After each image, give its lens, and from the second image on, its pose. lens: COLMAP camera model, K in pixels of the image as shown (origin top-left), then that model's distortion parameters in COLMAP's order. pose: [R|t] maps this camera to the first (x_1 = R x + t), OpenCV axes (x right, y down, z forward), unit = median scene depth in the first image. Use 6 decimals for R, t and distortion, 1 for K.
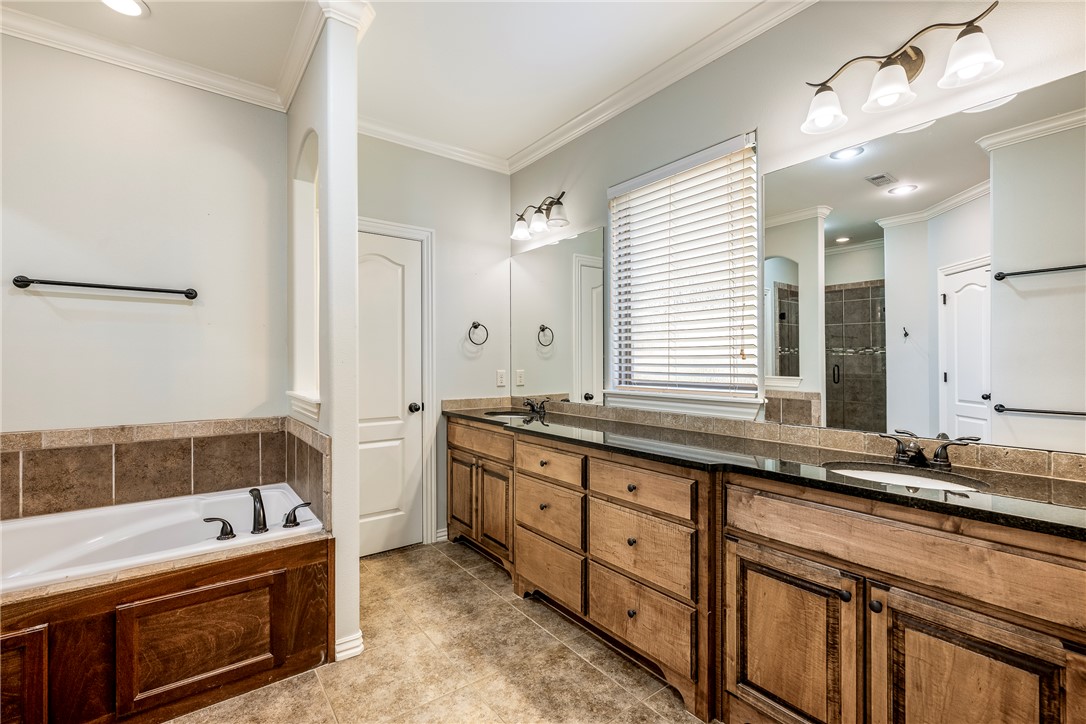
lens RADIAL K [[484.8, 0, 546.6], [0, 484.8, 361.9], [0, 0, 1]] dist [-0.013623, 0.001414]
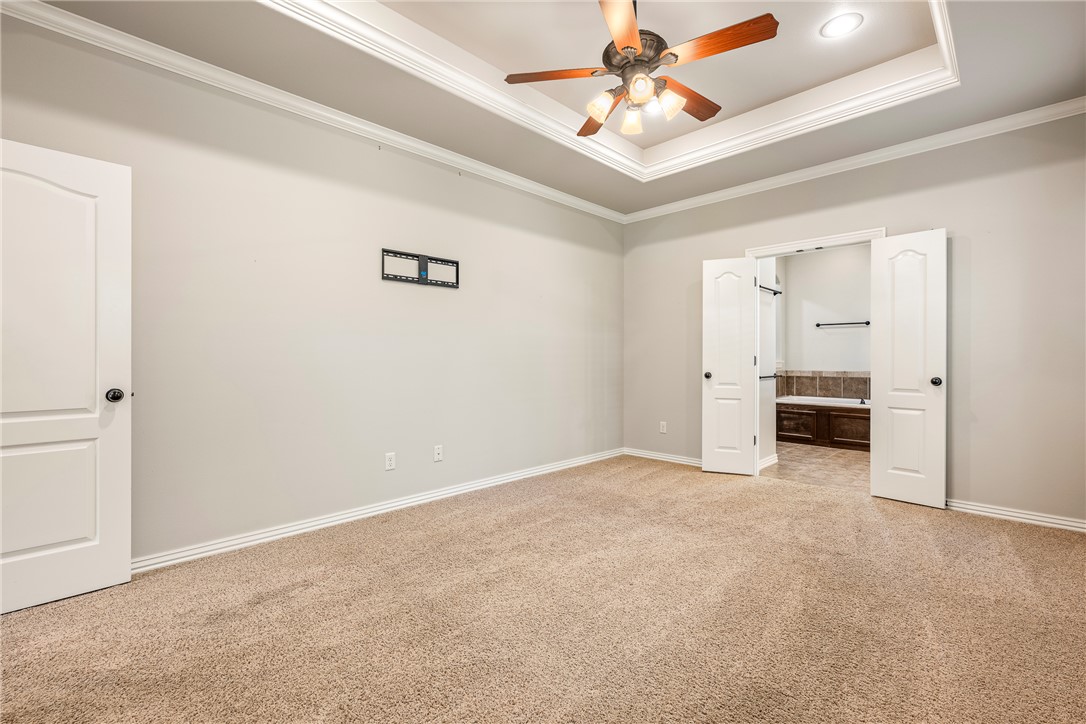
lens RADIAL K [[484.8, 0, 545.0], [0, 484.8, 358.0], [0, 0, 1]] dist [-0.013623, 0.001414]
pose [[0.147593, 0.001392, -0.989047, 1.825119], [0.003545, 0.999992, 0.001936, 0.043540], [0.989042, -0.003792, 0.147587, -1.288058]]
